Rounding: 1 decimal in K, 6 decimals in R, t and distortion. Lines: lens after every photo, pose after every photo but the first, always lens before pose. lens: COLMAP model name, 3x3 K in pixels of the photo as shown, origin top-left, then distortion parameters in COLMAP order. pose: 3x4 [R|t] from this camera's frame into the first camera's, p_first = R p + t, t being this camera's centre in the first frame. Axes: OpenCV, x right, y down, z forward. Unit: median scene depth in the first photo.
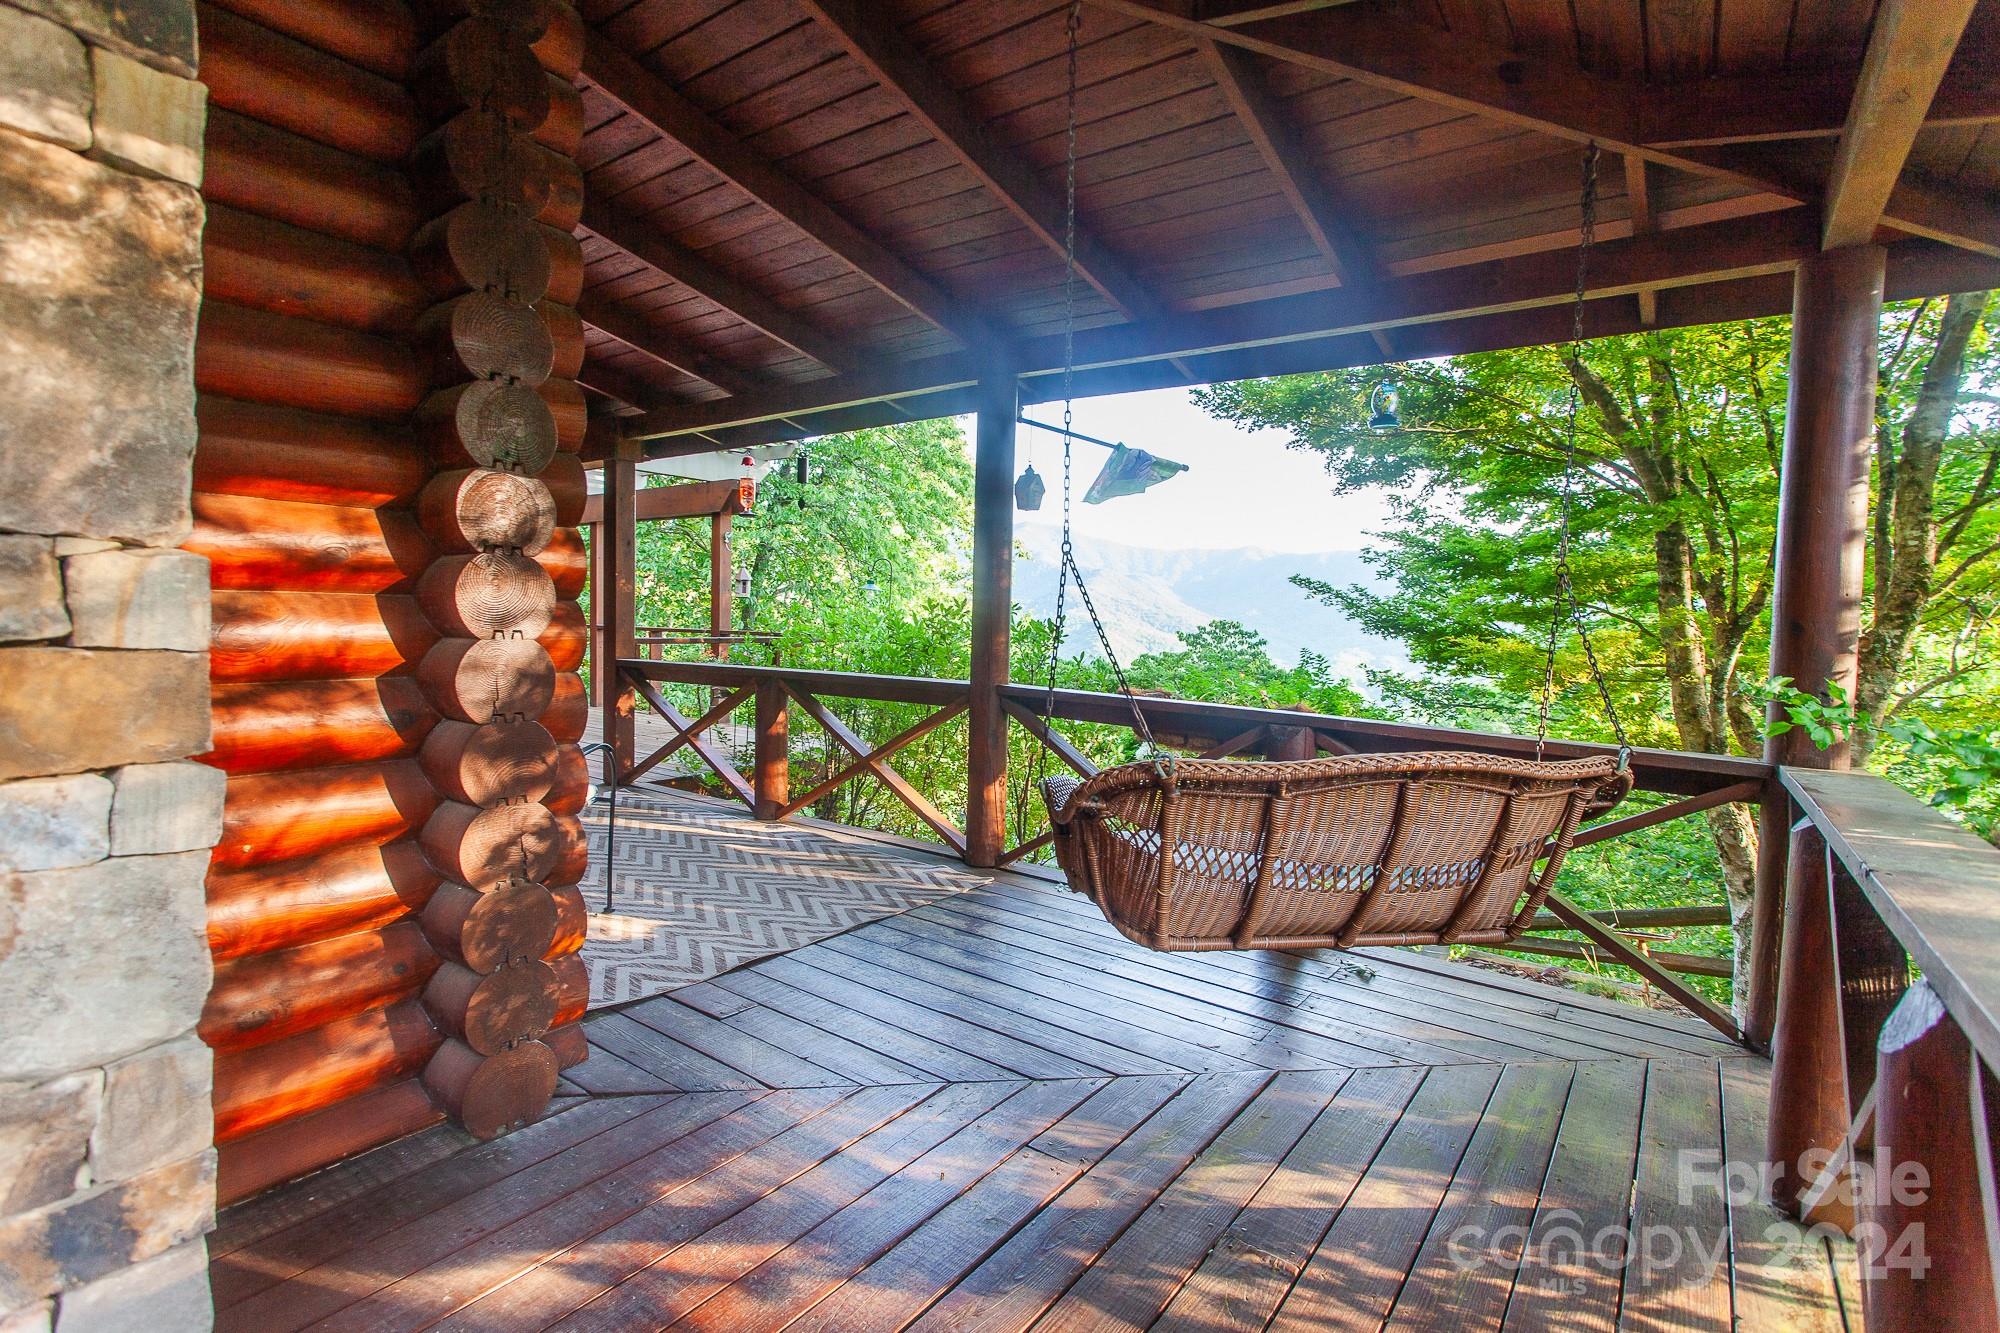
lens RADIAL K [[945.8, 0, 1001.4], [0, 945.8, 665.3], [0, 0, 1]] dist [0.006088, 0.001280]
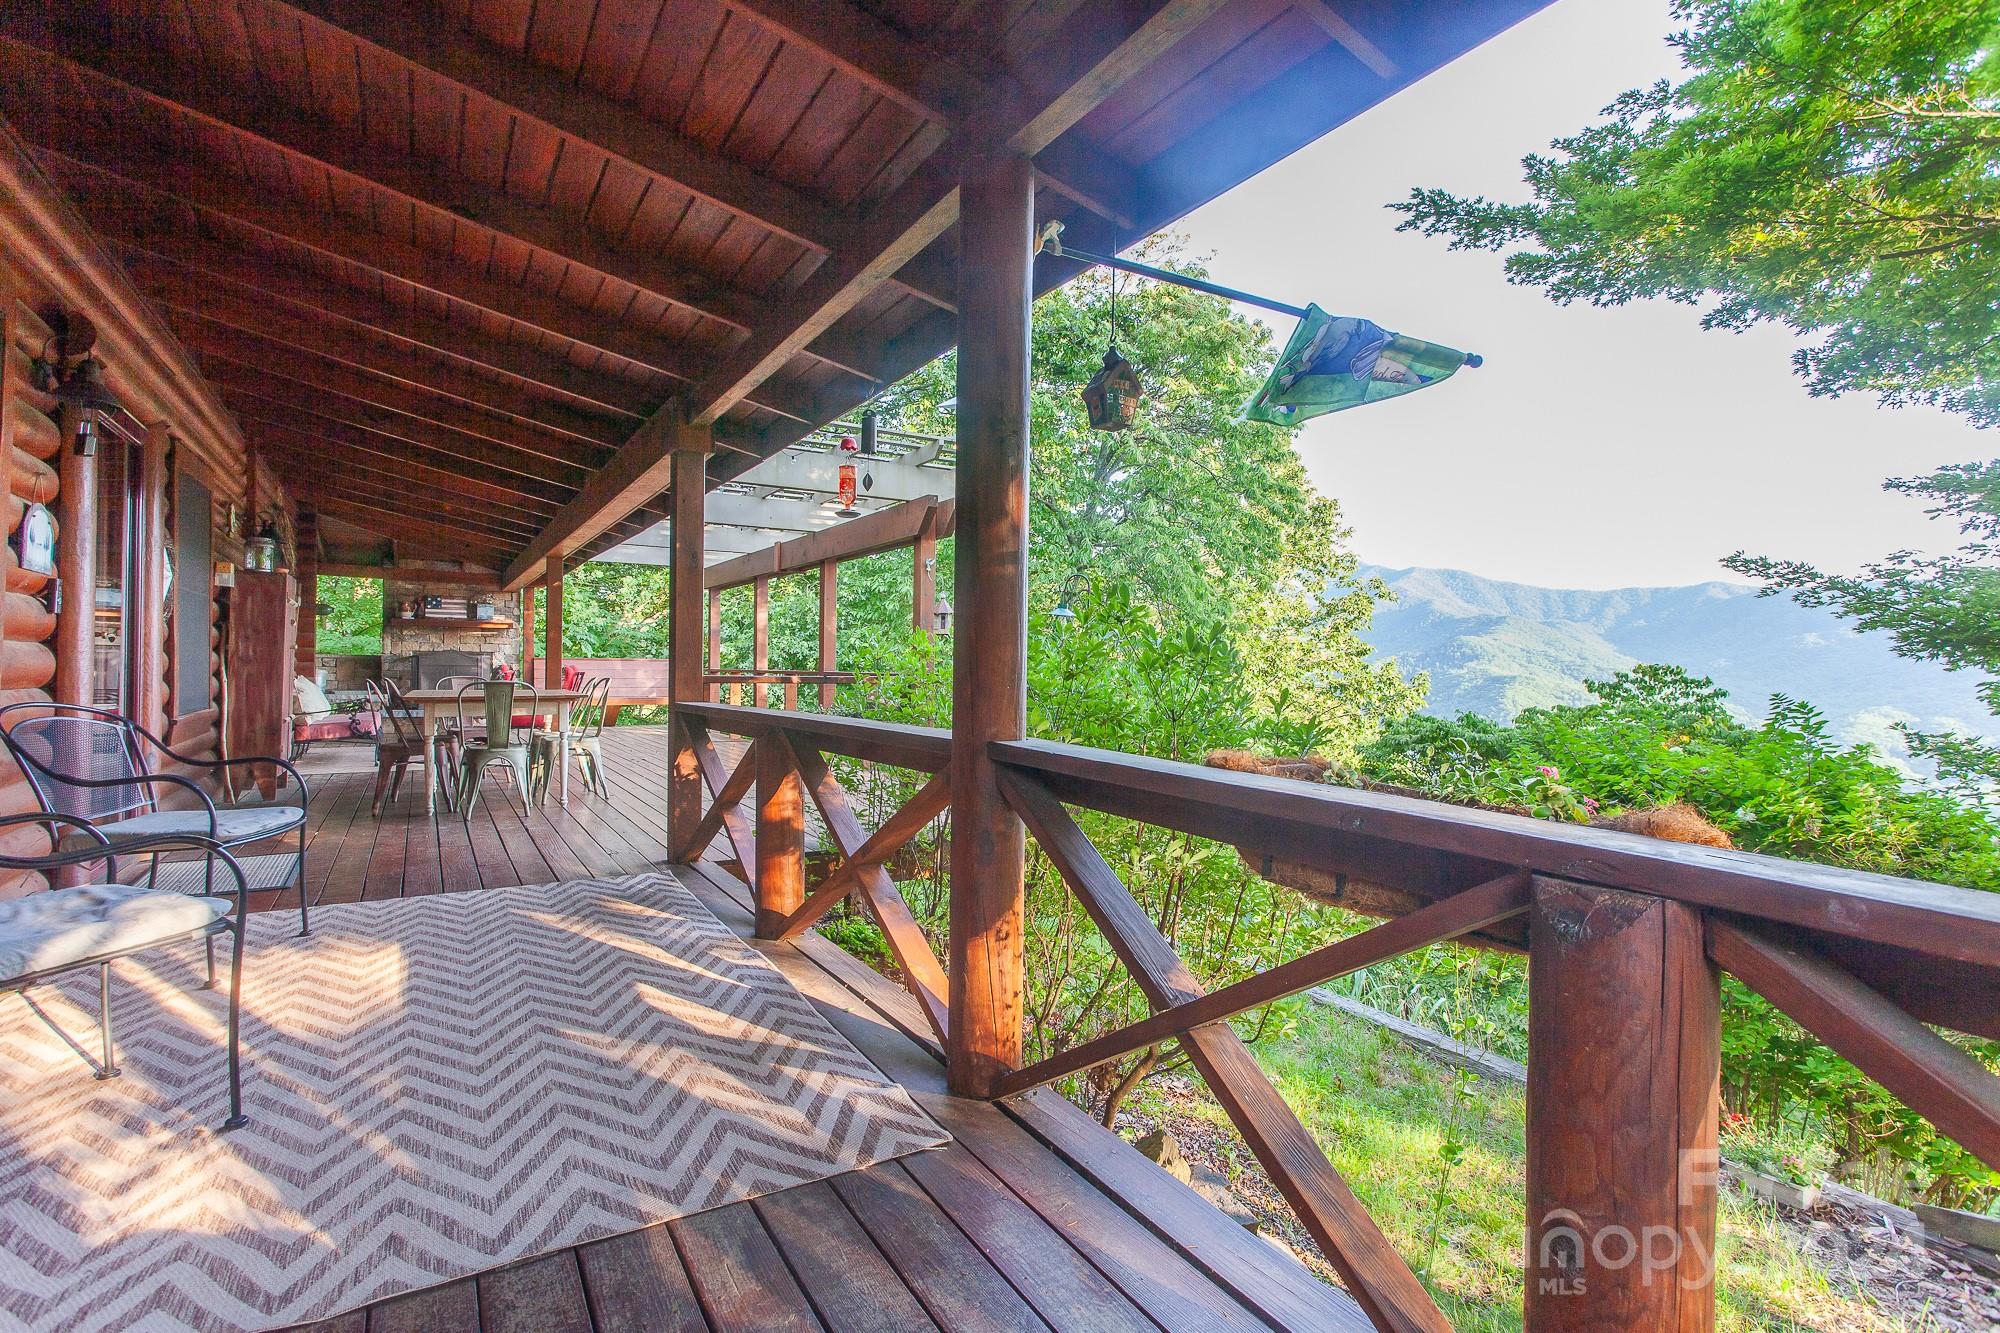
lens RADIAL K [[945.8, 0, 996.6], [0, 945.8, 668.5], [0, 0, 1]] dist [0.006088, 0.001280]
pose [[0.924014, -0.013144, -0.382133, 0.126421], [-0.008490, 0.998457, -0.054872, 0.005543], [0.382265, 0.053947, 0.922477, 0.334462]]
